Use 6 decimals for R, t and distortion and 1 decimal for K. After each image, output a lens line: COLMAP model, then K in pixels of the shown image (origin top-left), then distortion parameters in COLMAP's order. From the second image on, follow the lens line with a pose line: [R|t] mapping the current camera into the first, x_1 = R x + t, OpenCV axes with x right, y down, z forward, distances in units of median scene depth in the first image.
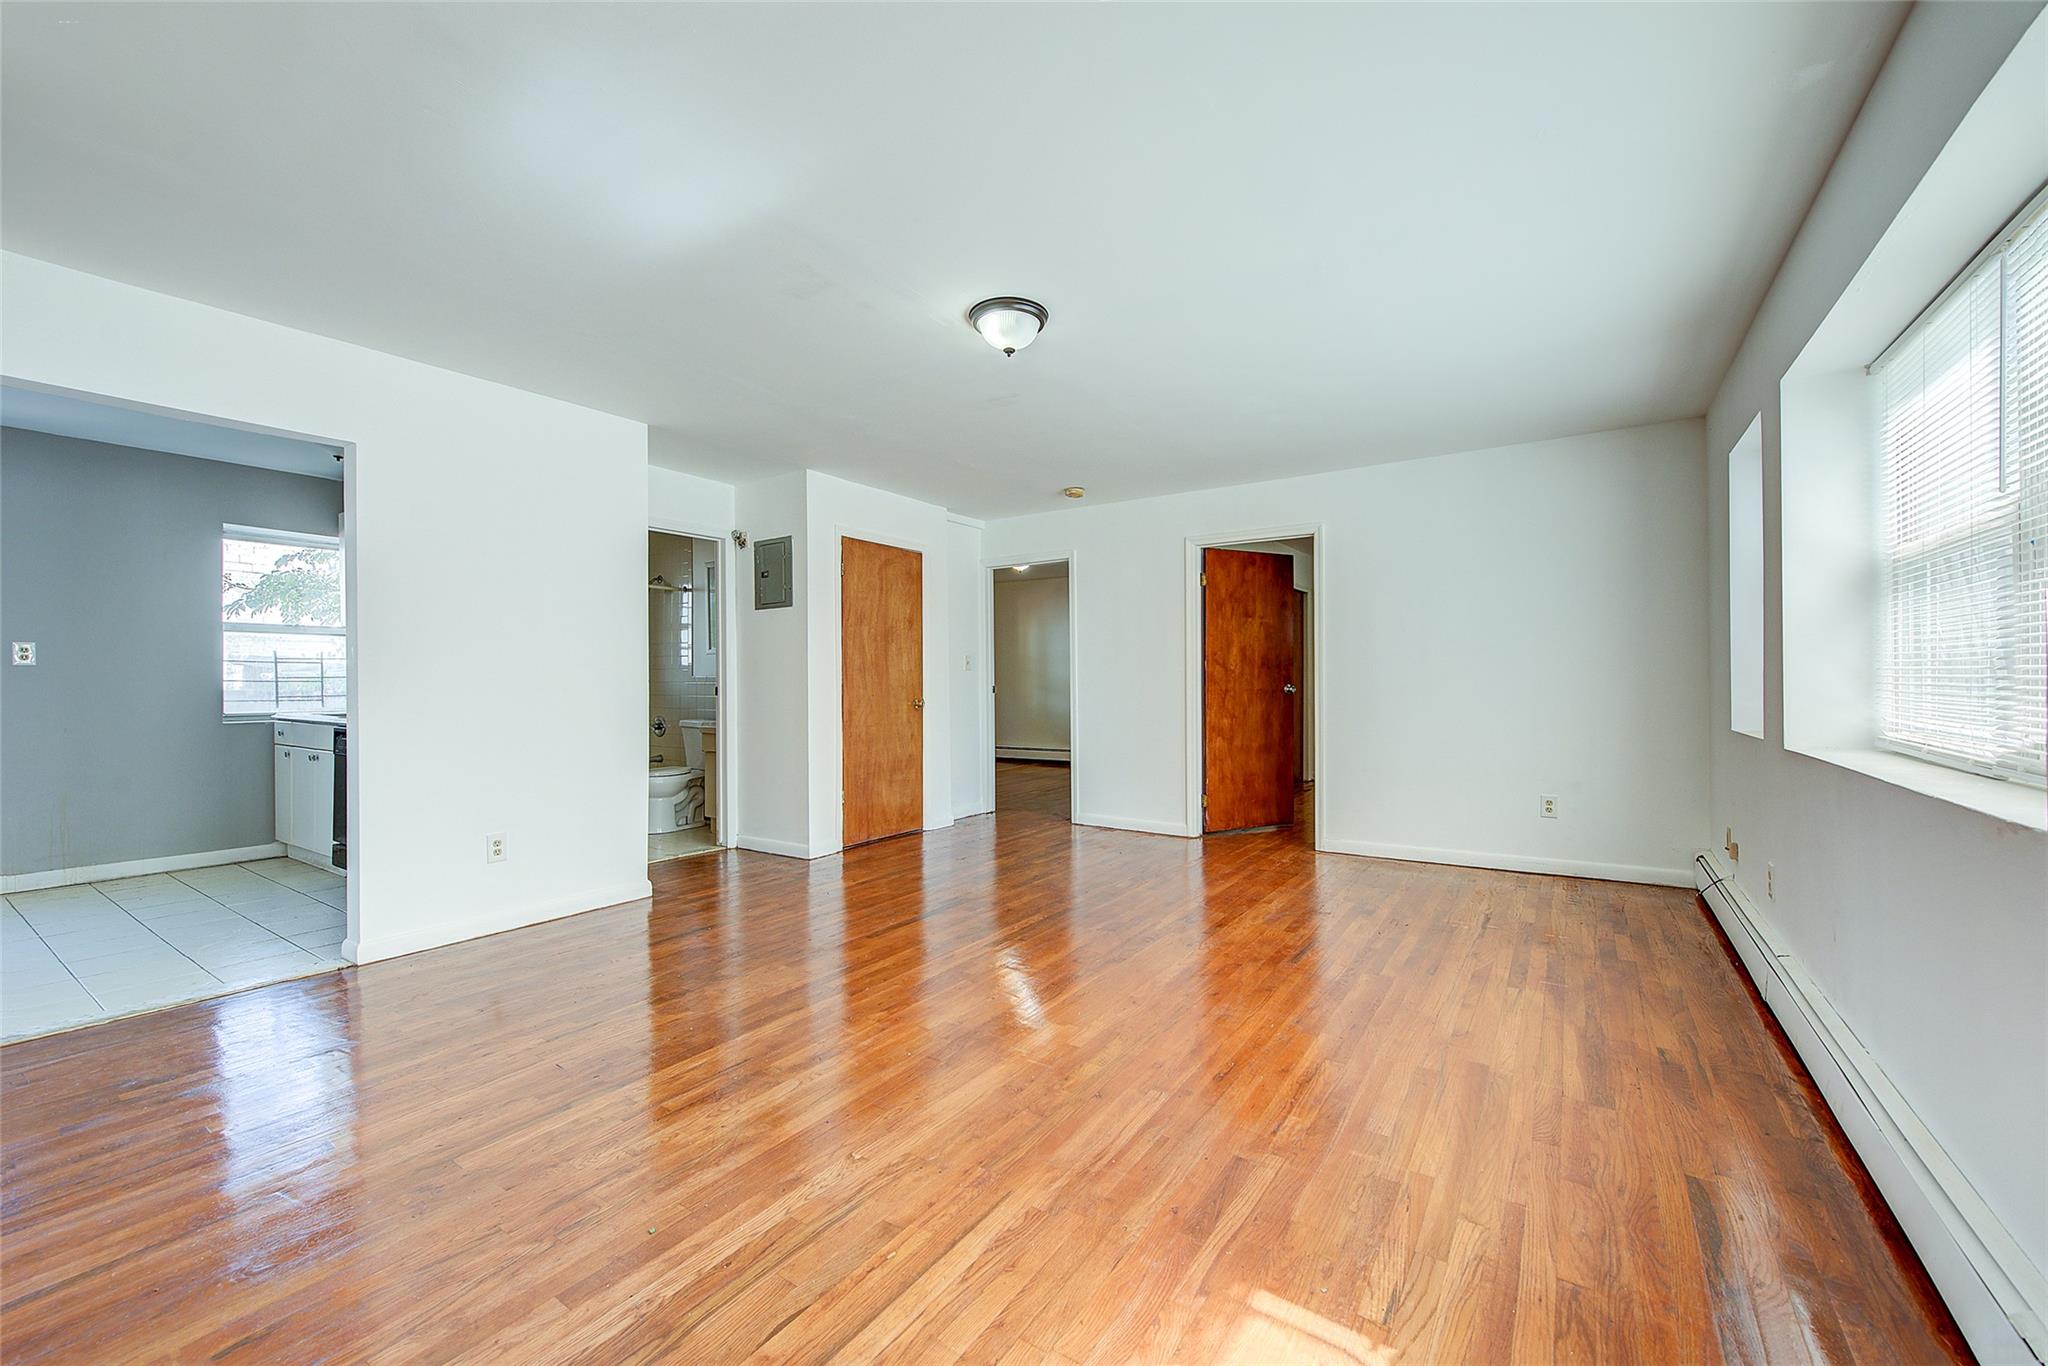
lens RADIAL K [[816.1, 0, 1029.7], [0, 816.1, 692.9], [0, 0, 1]] dist [-0.001675, -0.000231]
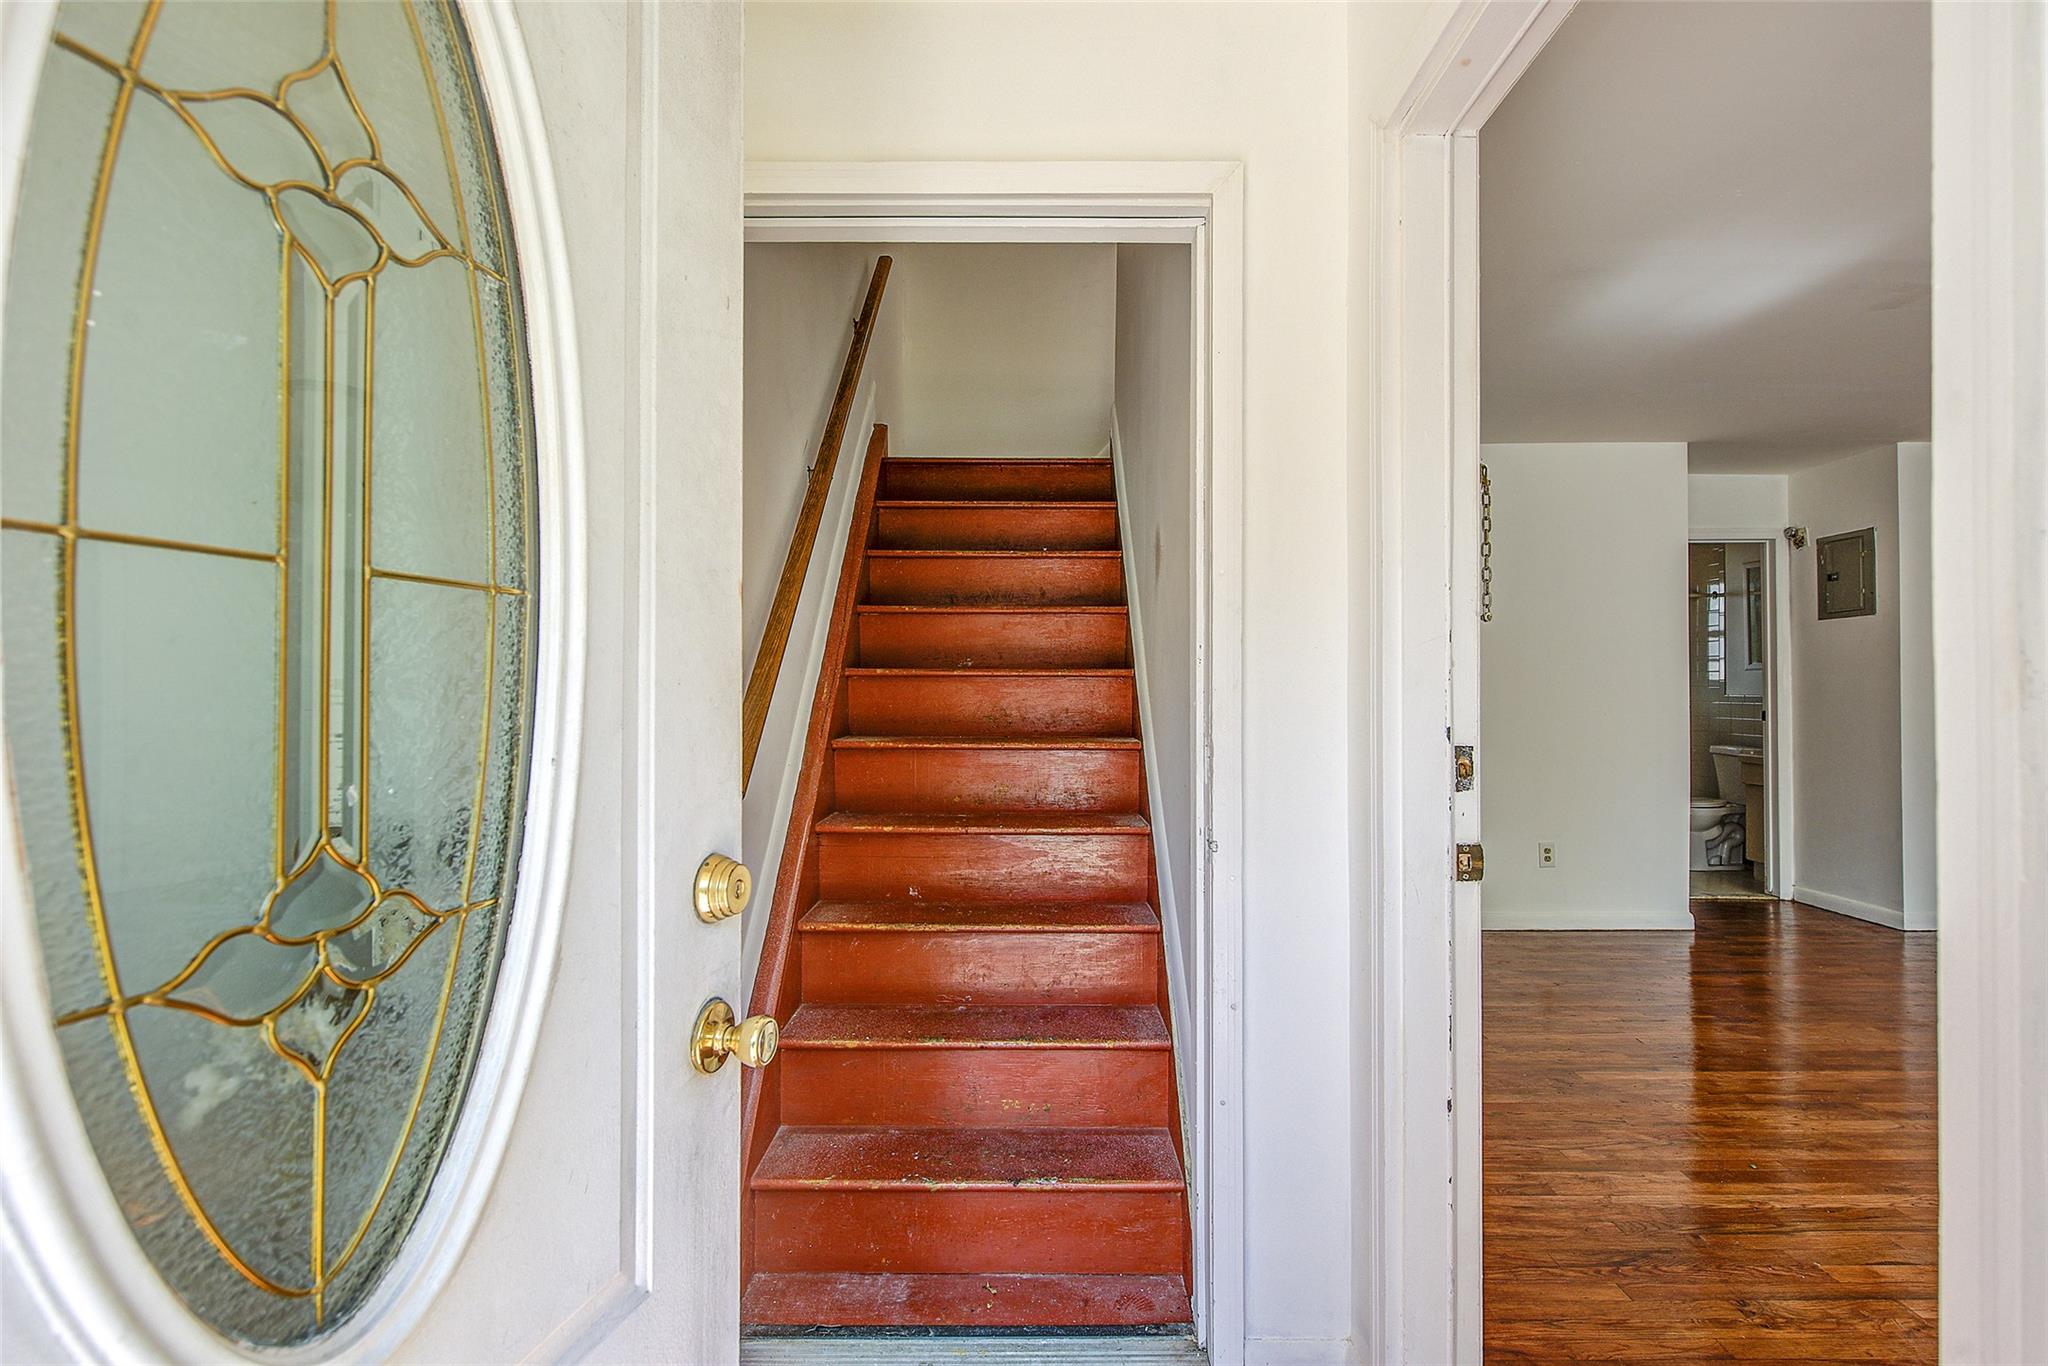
lens RADIAL K [[987.6, 0, 1025.6], [0, 987.6, 673.4], [0, 0, 1]] dist [-0.000154, 0.000238]
pose [[0.553950, -0.008859, -0.832503, 0.060587], [-0.012614, 0.999739, -0.019032, -0.018122], [0.832454, 0.021044, 0.553694, -0.254854]]
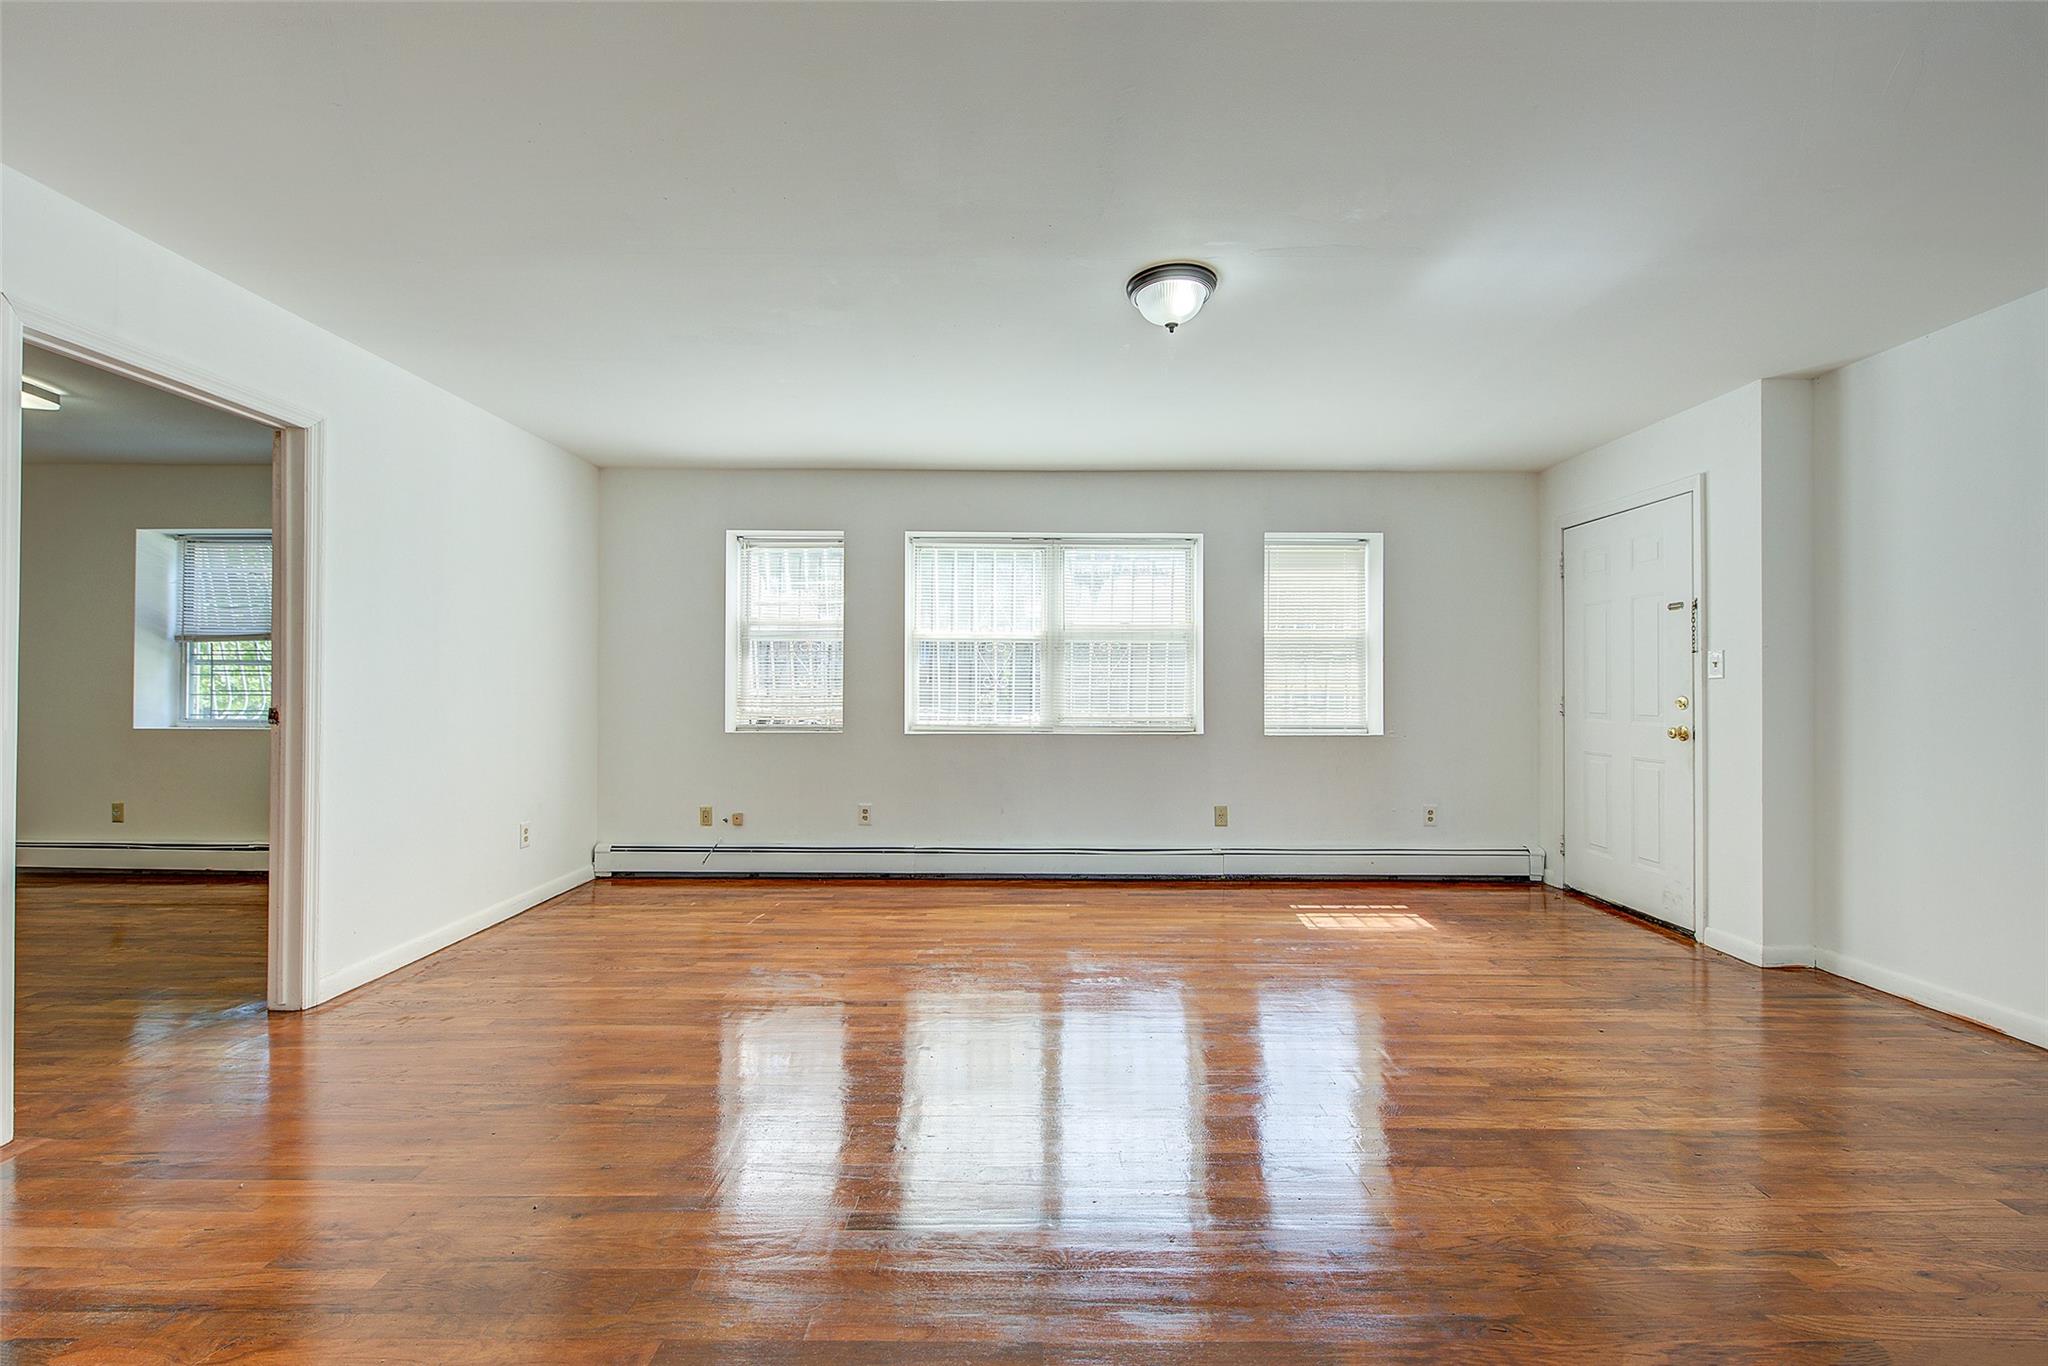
lens RADIAL K [[816.1, 0, 1030.2], [0, 816.1, 679.3], [0, 0, 1]] dist [-0.001675, -0.000231]
pose [[-0.563380, 0.013151, 0.826093, -0.384362], [0.009760, 0.999909, -0.009262, -0.017242], [-0.826140, 0.002844, -0.563457, 0.935433]]
